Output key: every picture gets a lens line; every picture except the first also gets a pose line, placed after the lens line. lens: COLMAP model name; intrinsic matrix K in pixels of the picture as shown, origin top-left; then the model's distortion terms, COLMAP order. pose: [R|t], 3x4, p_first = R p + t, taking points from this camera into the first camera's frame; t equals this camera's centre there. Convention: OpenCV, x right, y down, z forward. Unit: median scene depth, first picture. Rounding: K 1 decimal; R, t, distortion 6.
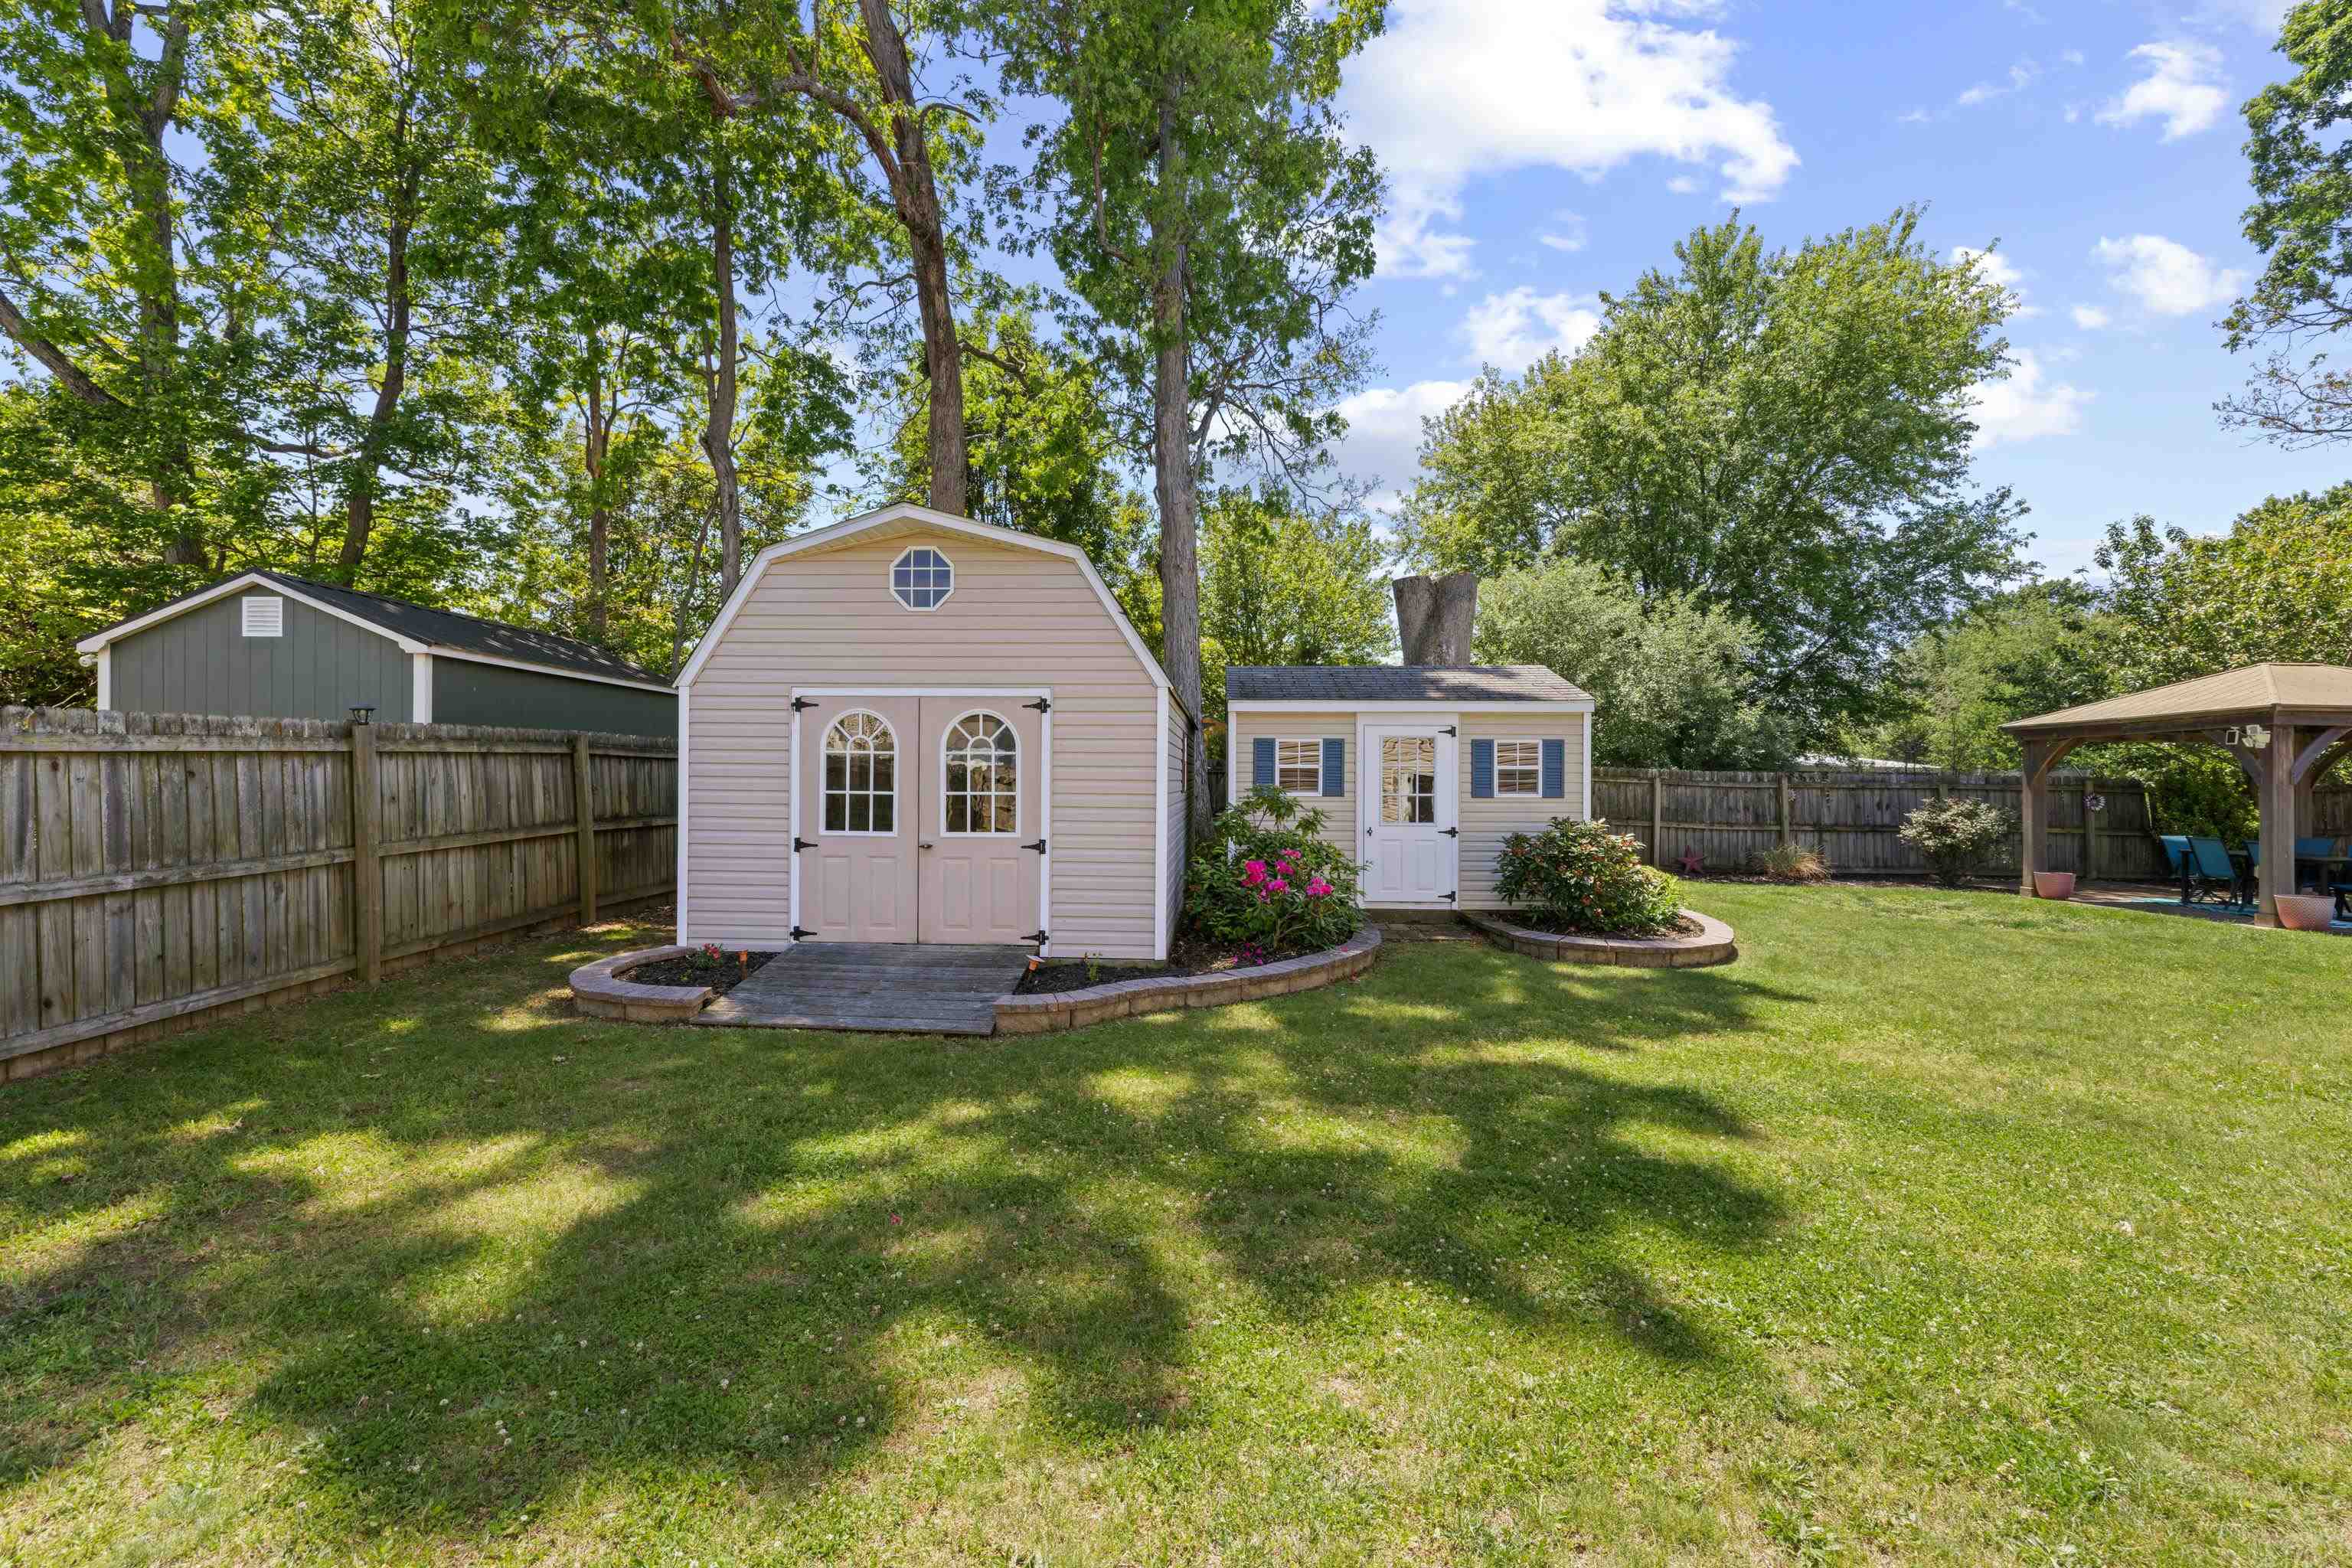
lens RADIAL K [[981.2, 0, 1186.6], [0, 981.2, 780.7], [0, 0, 1]] dist [-0.000237, -0.000383]
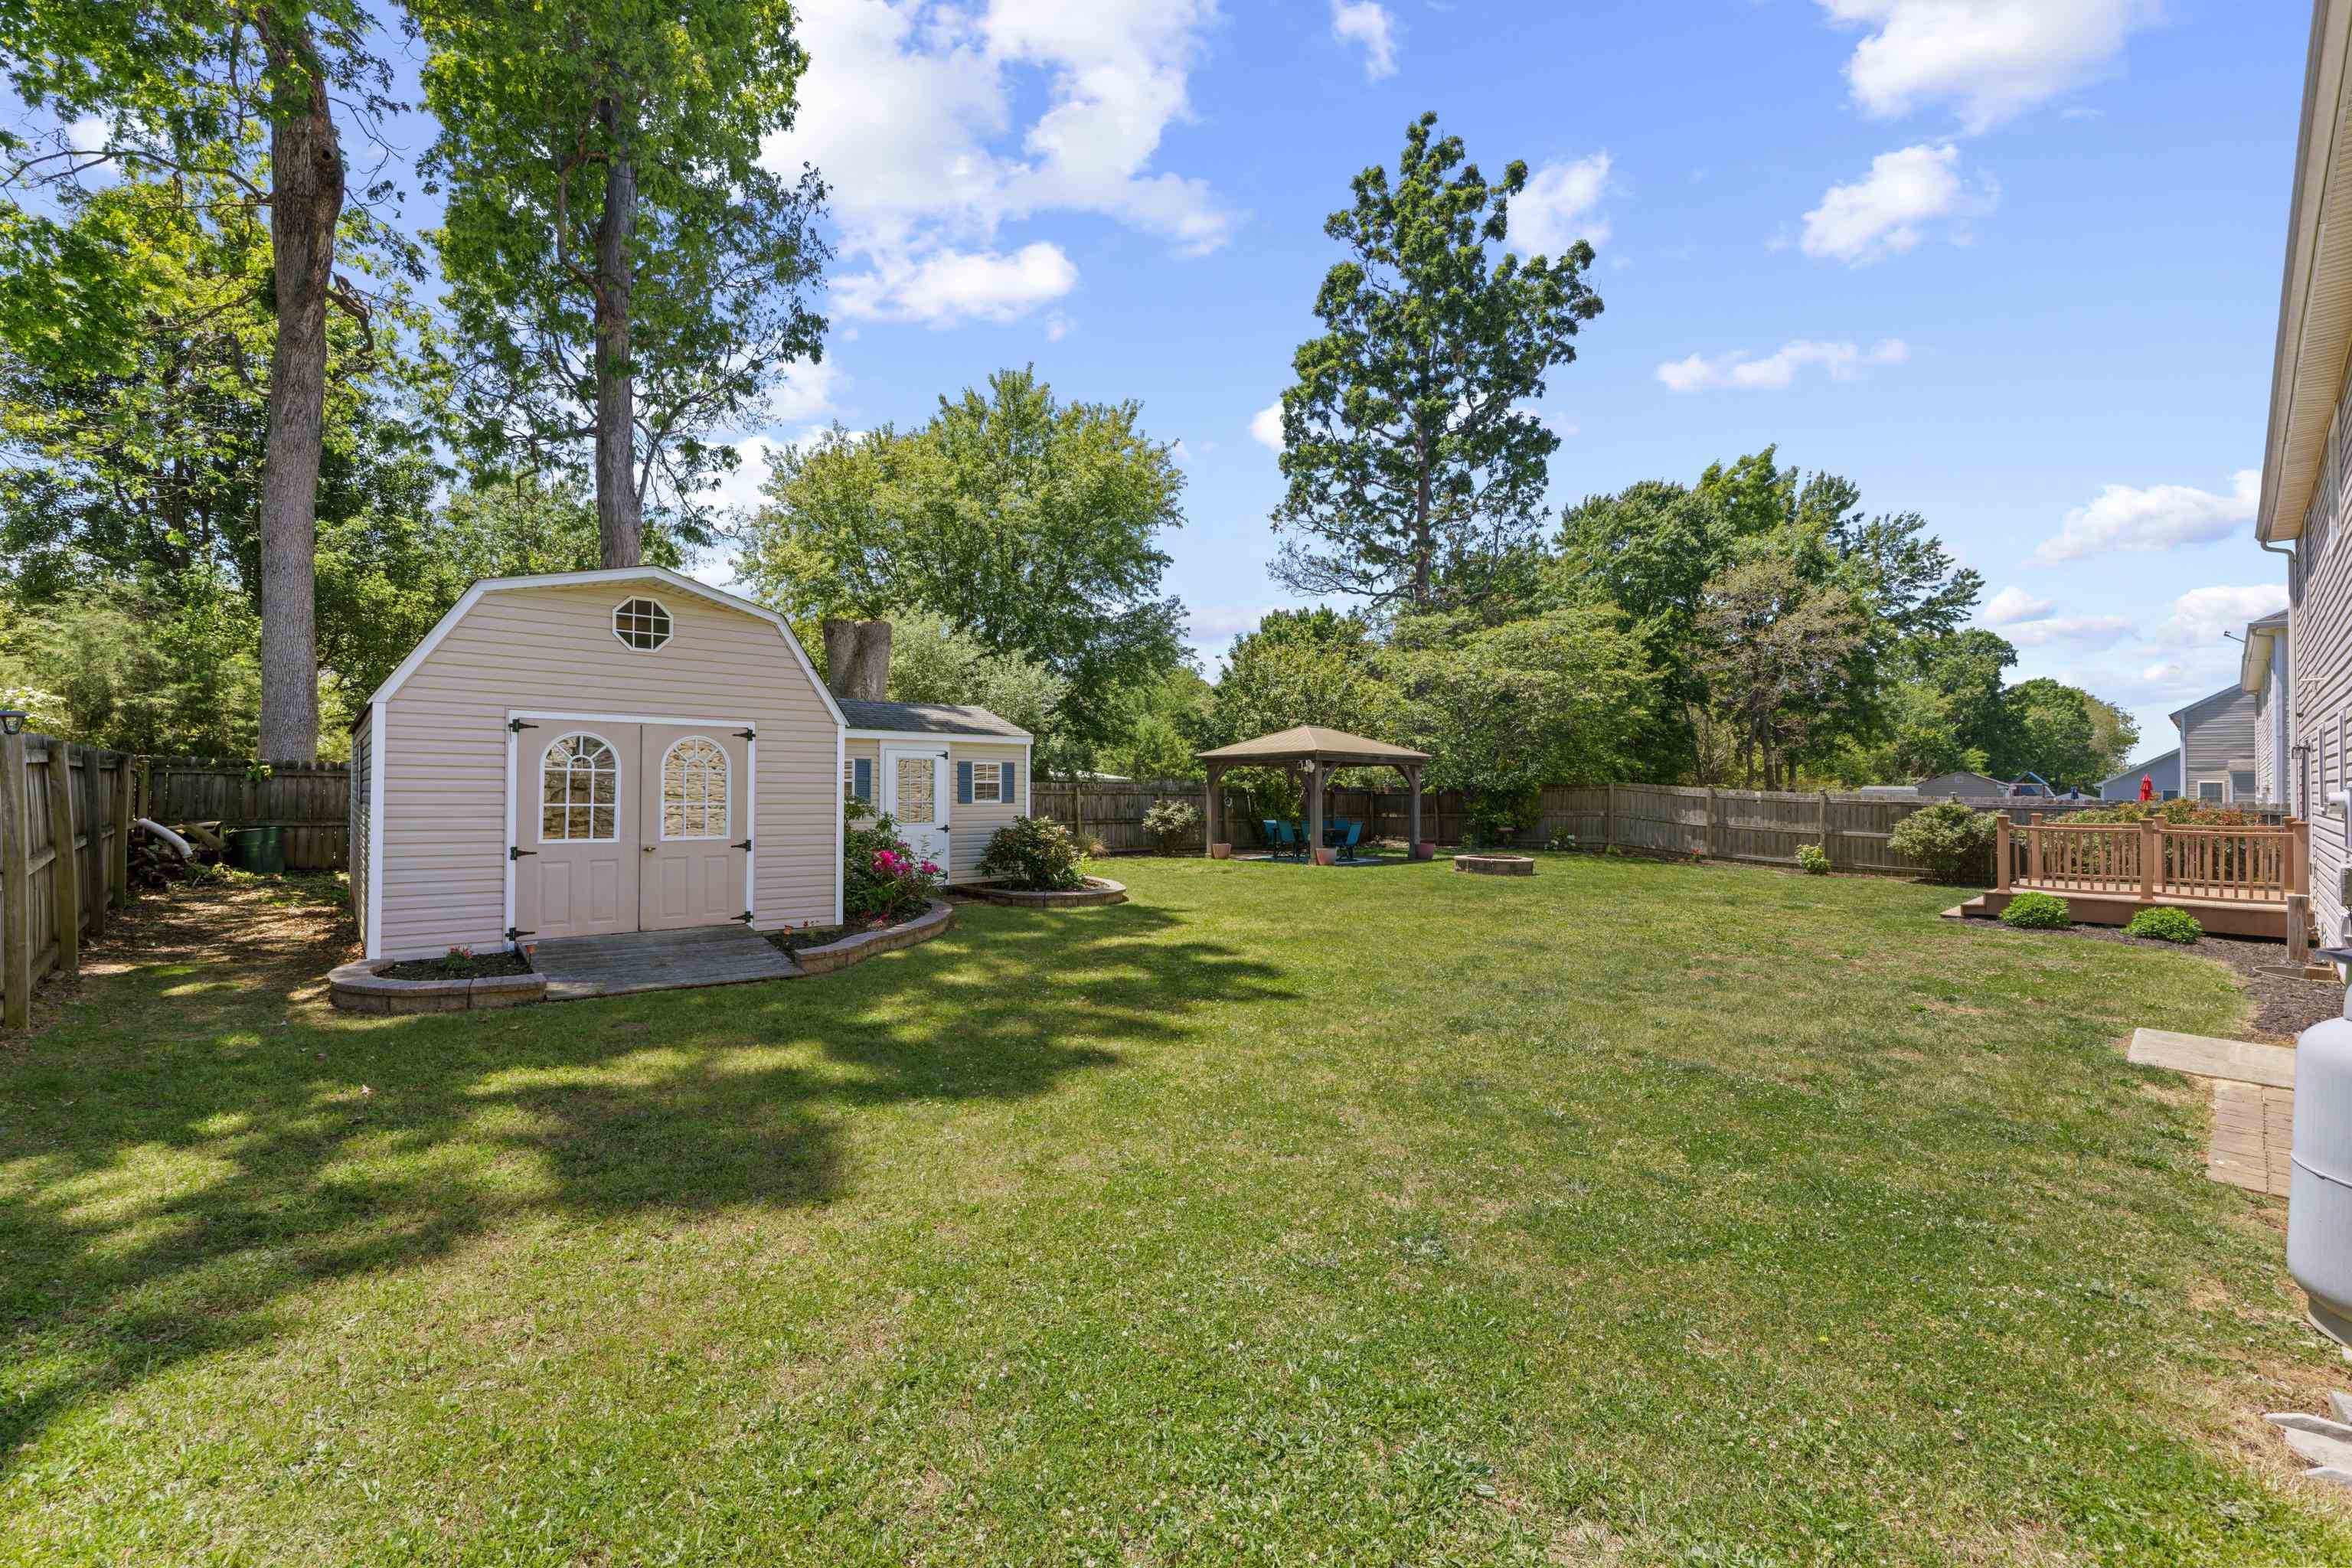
lens RADIAL K [[981.4, 0, 1175.9], [0, 981.4, 776.1], [0, 0, 1]] dist [0.000183, 0.000200]
pose [[0.726052, 0.007427, 0.687600, -0.455533], [-0.000908, 0.999951, -0.009842, -0.008031], [-0.687639, 0.006522, 0.726023, -0.227316]]
